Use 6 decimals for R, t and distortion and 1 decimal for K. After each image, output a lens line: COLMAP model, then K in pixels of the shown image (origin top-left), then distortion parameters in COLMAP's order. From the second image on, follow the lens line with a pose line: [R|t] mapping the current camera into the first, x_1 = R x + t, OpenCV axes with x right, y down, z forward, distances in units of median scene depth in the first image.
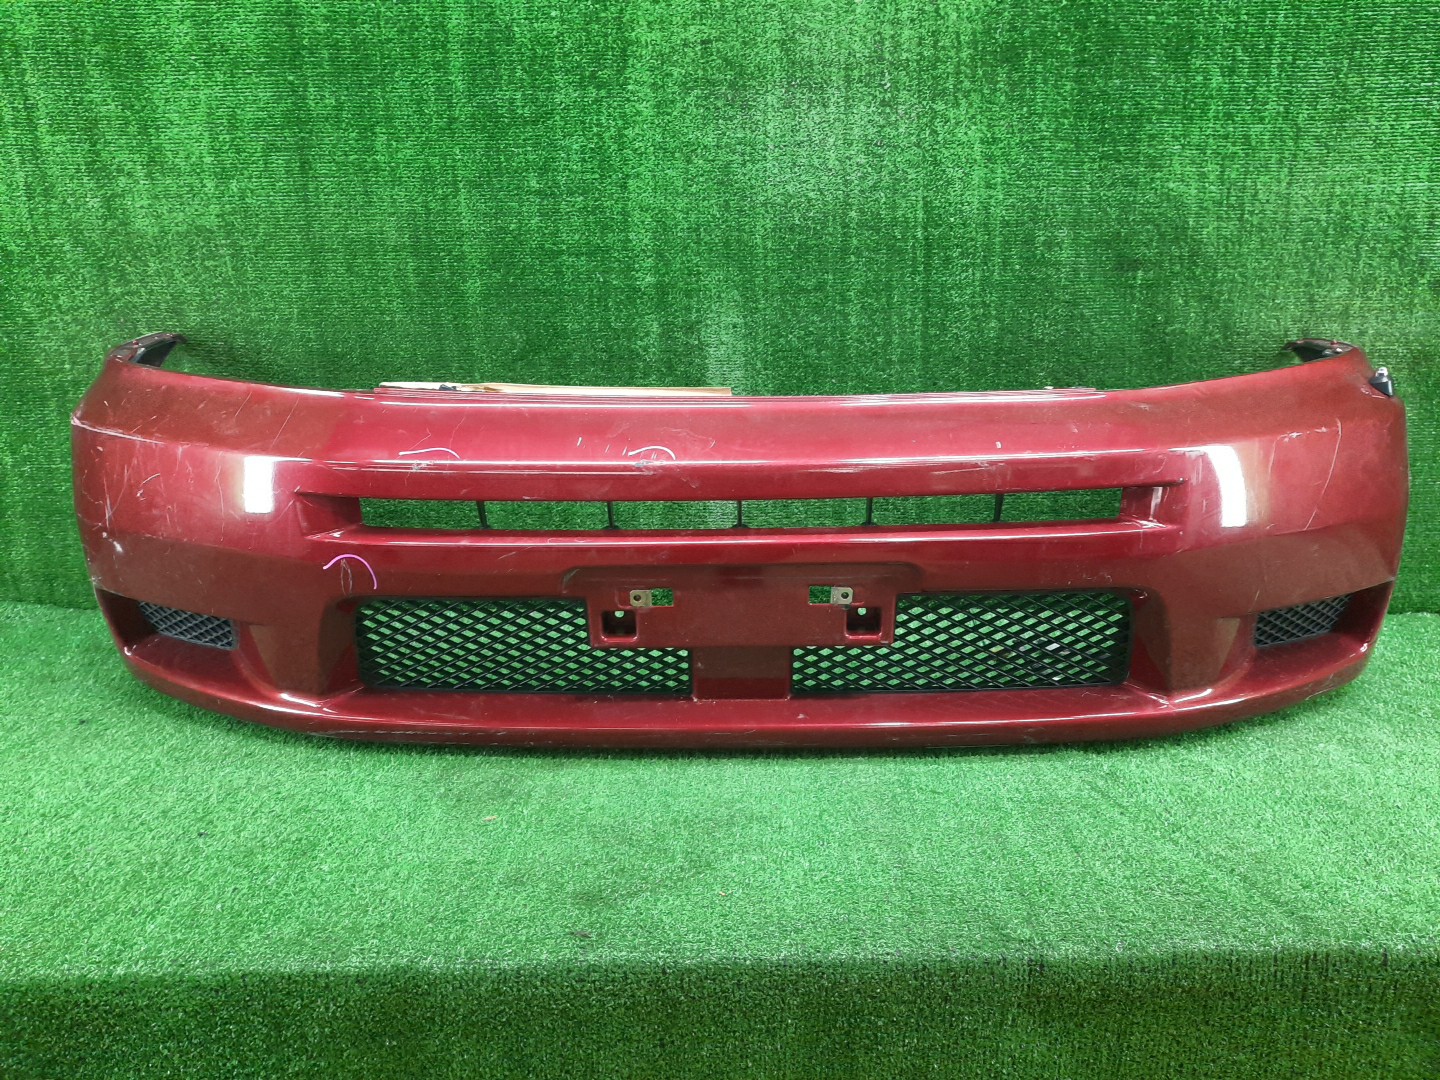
lens RADIAL K [[1056.1, 0, 722.8], [0, 1056.1, 542.8], [0, 0, 1]] dist [0.001105, 0.009102]
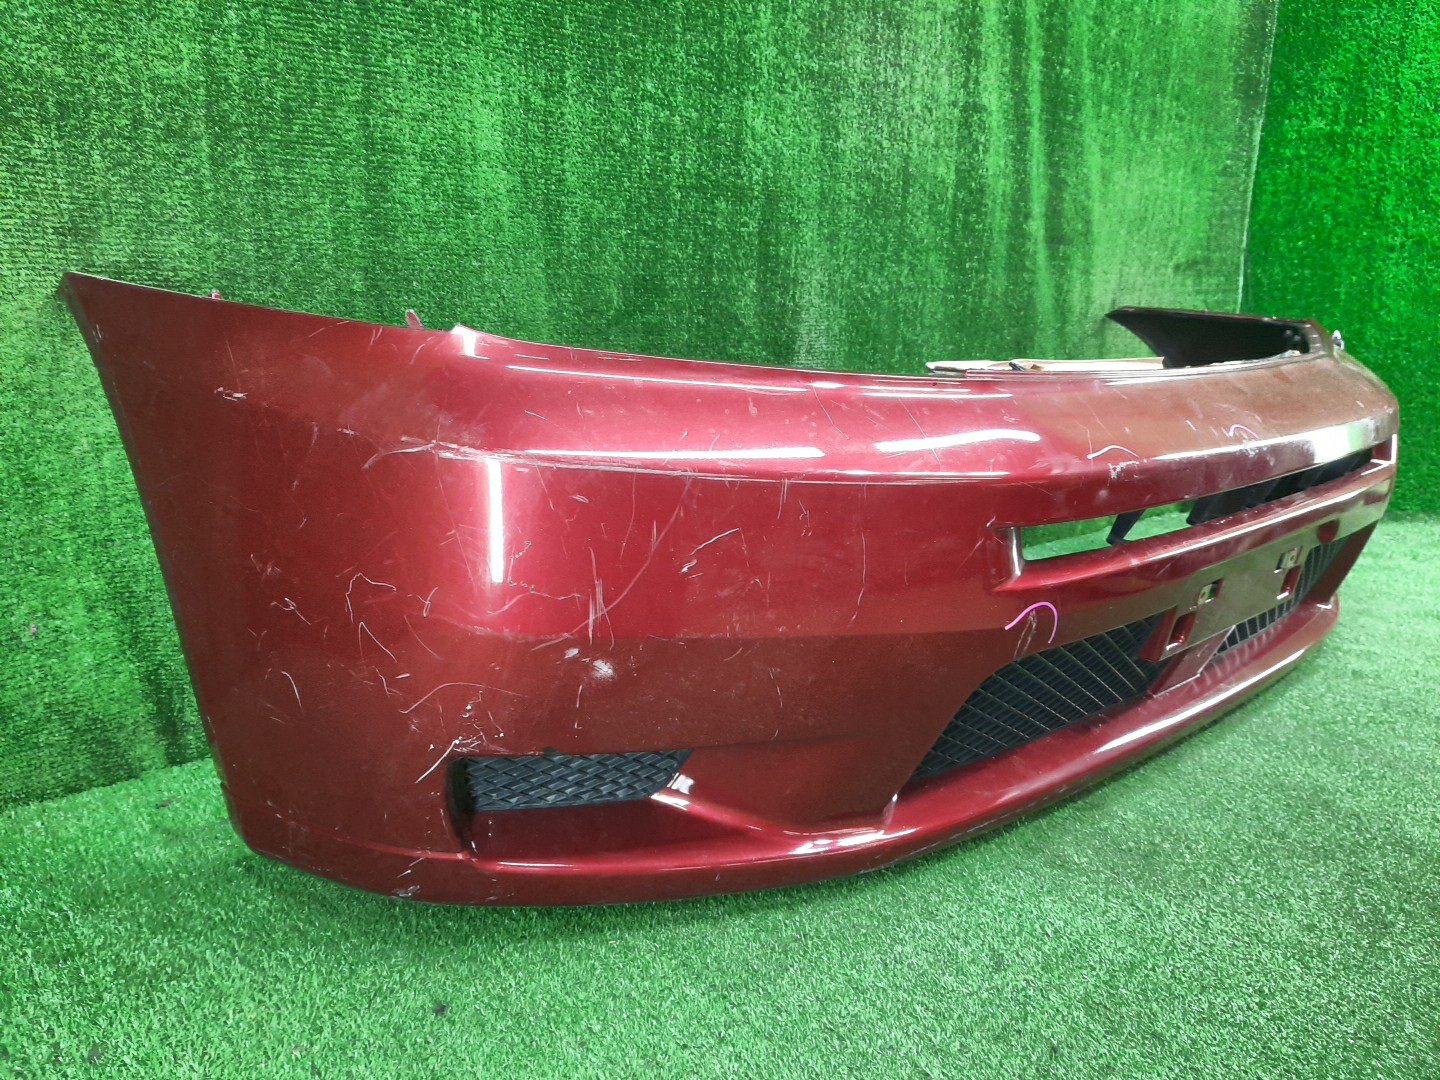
lens RADIAL K [[1051.4, 0, 721.0], [0, 1051.4, 541.8], [0, 0, 1]] dist [-0.008108, 0.006346]
pose [[0.746654, -0.134981, 0.651374, -0.687107], [0.108137, 0.990801, 0.081365, -0.079476], [-0.656364, 0.009686, 0.754382, 0.425781]]
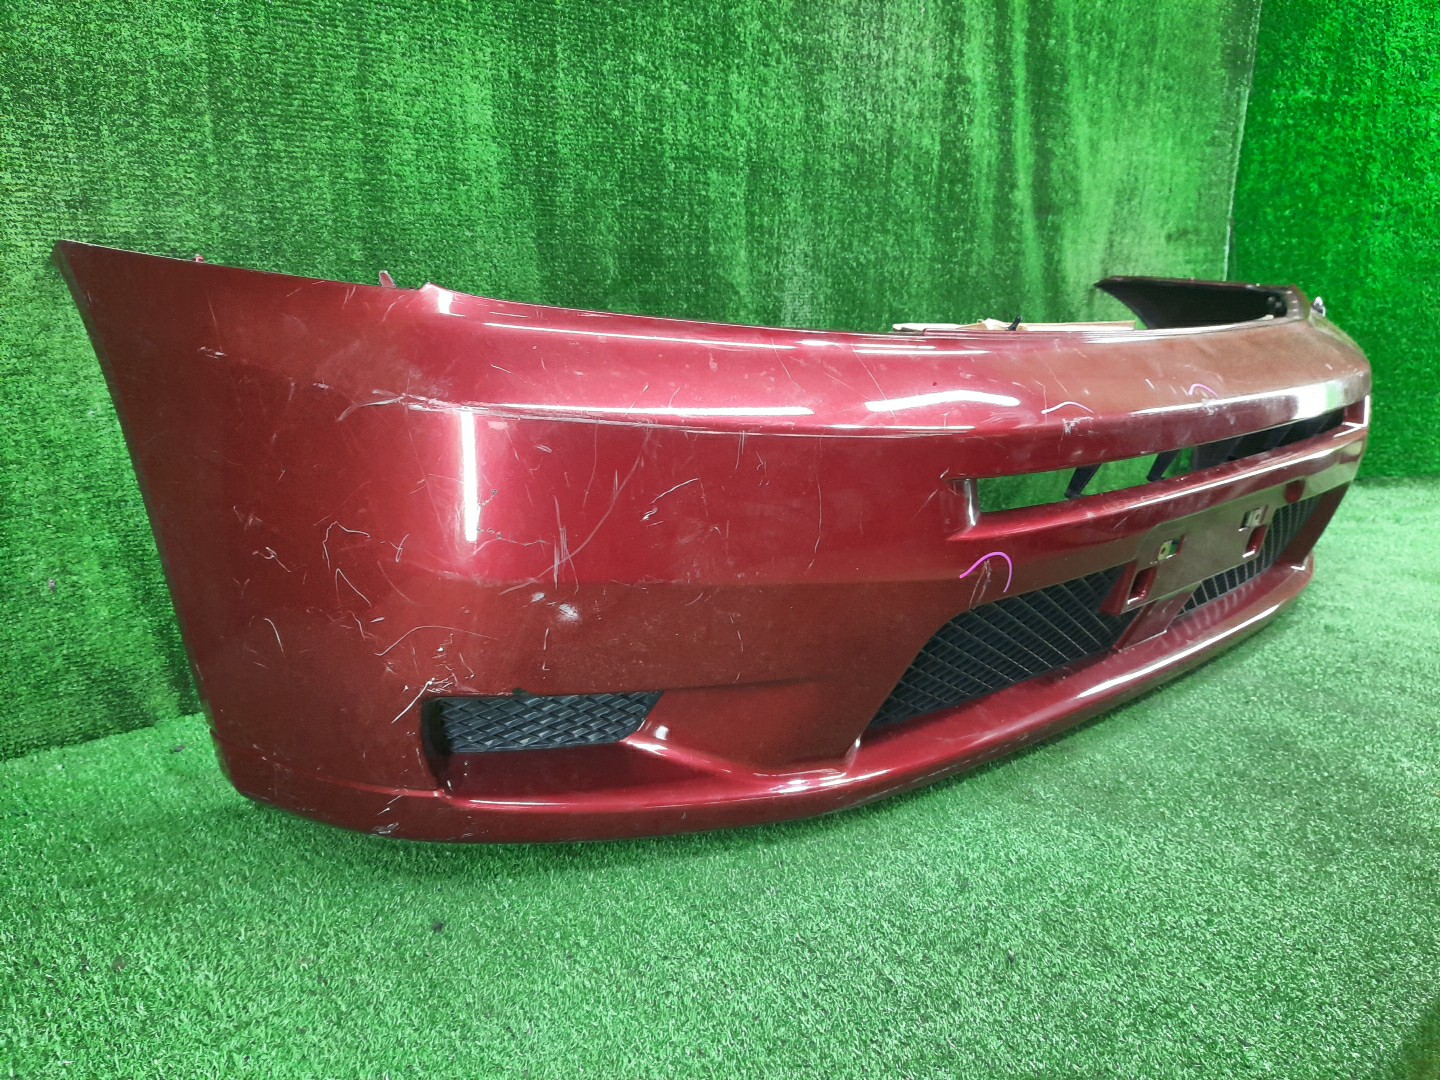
lens RADIAL K [[1051.6, 0, 719.6], [0, 1051.6, 536.2], [0, 0, 1]] dist [0.002459, -0.003300]
pose [[0.750508, -0.147869, 0.644106, -0.698837], [0.114703, 0.989000, 0.093396, -0.064604], [-0.650831, 0.003786, 0.759213, 0.393814]]
